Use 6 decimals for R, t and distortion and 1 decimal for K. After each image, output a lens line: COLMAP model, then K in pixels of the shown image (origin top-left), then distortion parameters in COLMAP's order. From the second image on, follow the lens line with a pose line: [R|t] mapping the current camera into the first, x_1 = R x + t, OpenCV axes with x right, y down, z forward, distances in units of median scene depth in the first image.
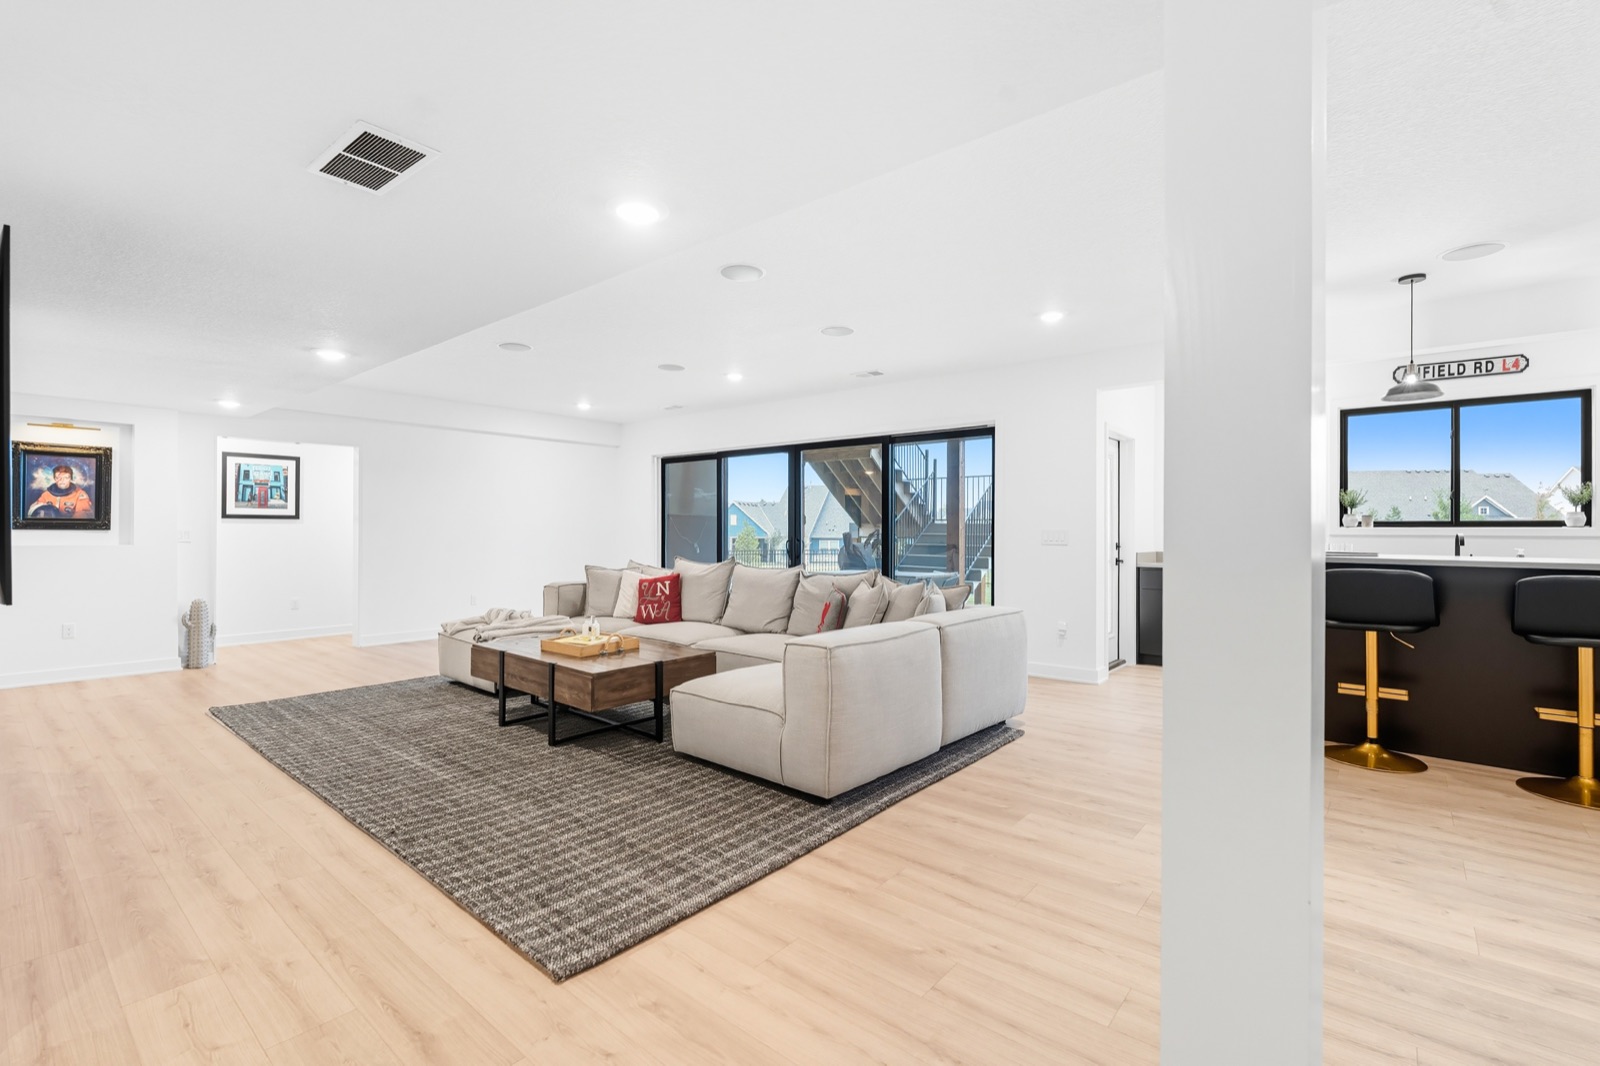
lens RADIAL K [[713.1, 0, 802.3], [0, 713.1, 530.3], [0, 0, 1]] dist [-0.001916, 0.000032]
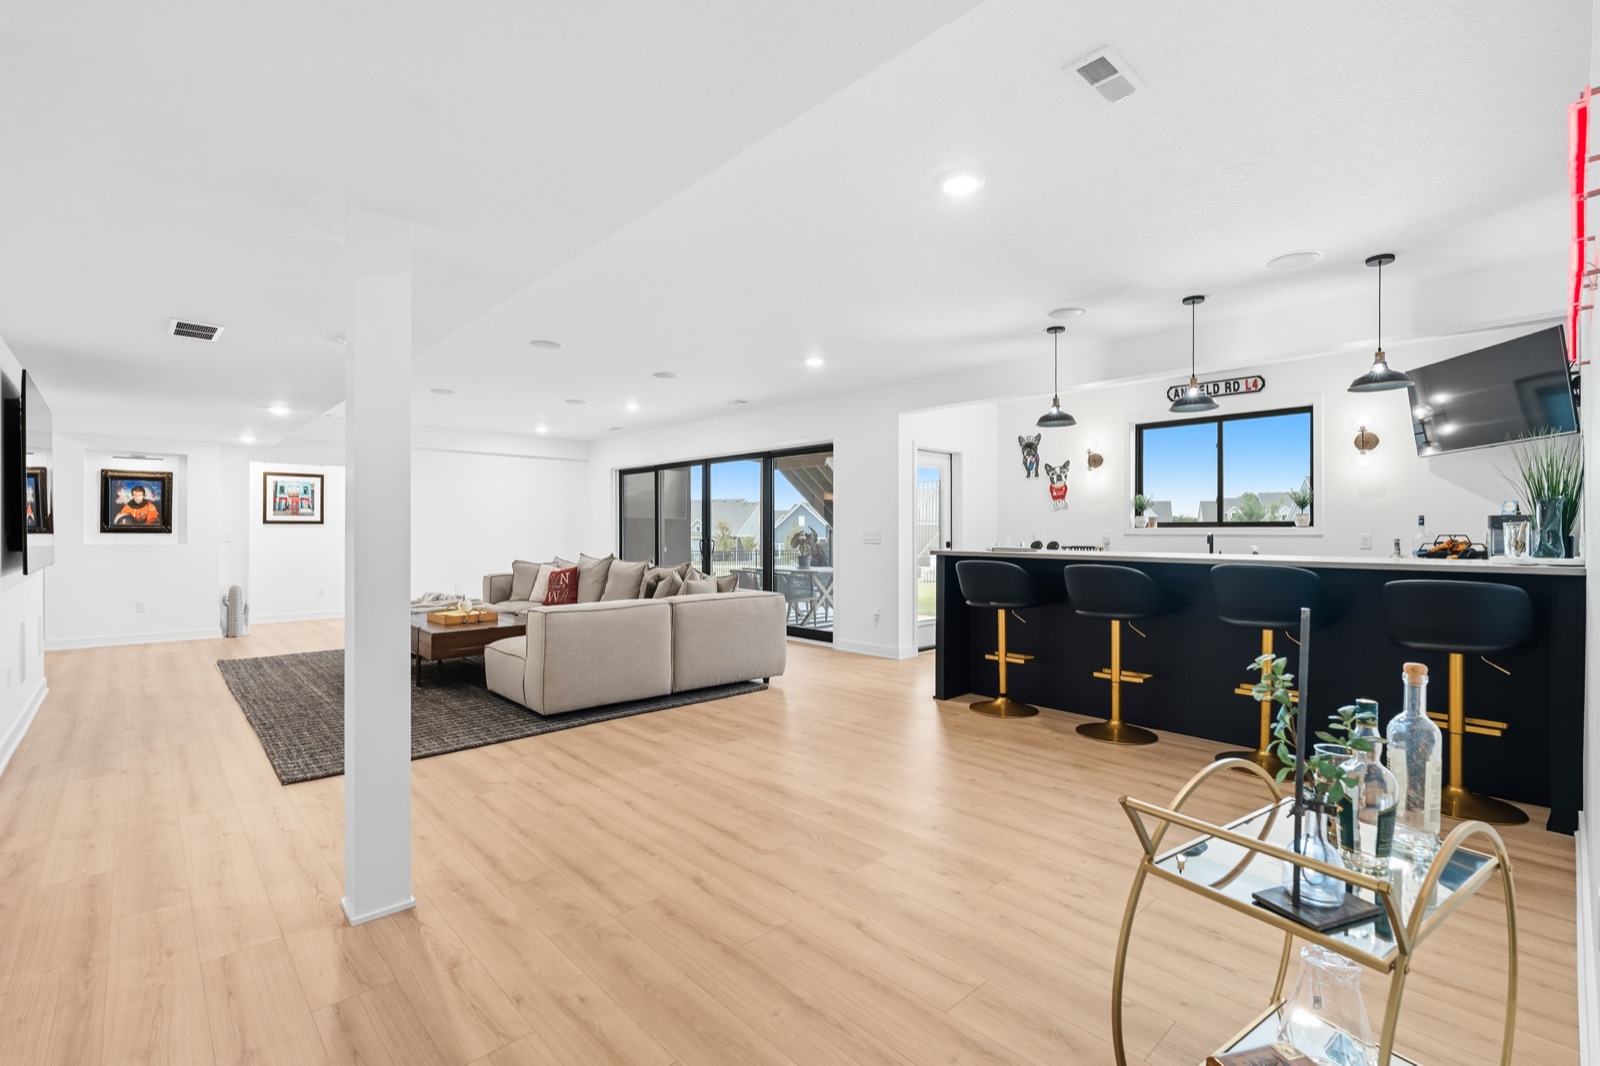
lens RADIAL K [[714.7, 0, 800.0], [0, 714.7, 533.0], [0, 0, 1]] dist [-0.001371, -0.000079]
pose [[0.992647, -0.002853, -0.121008, 0.391936], [0.003165, 0.999992, 0.002380, -0.000330], [0.121000, -0.002746, 0.992649, -0.210457]]
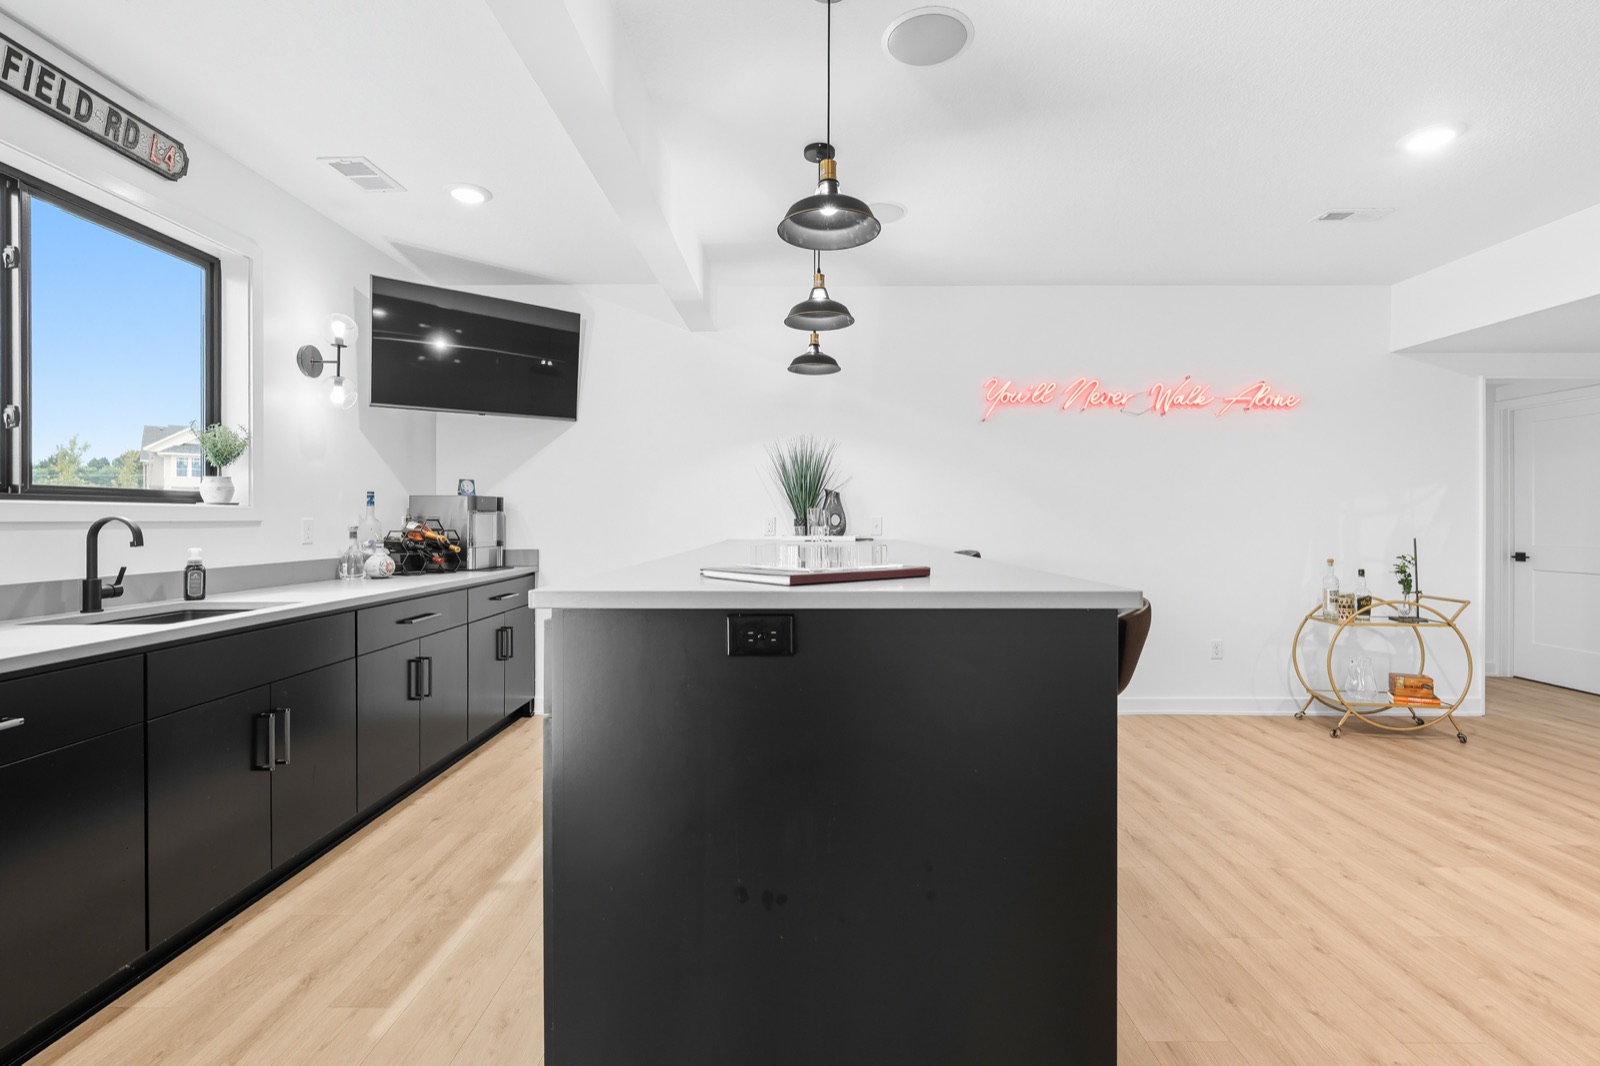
lens RADIAL K [[720.9, 0, 798.4], [0, 720.9, 519.3], [0, 0, 1]] dist [-0.001520, -0.000603]
pose [[-0.639124, -0.005181, 0.769086, 0.346345], [-0.003176, 0.999987, 0.004097, 0.002578], [-0.769097, 0.000176, -0.639132, 0.924611]]
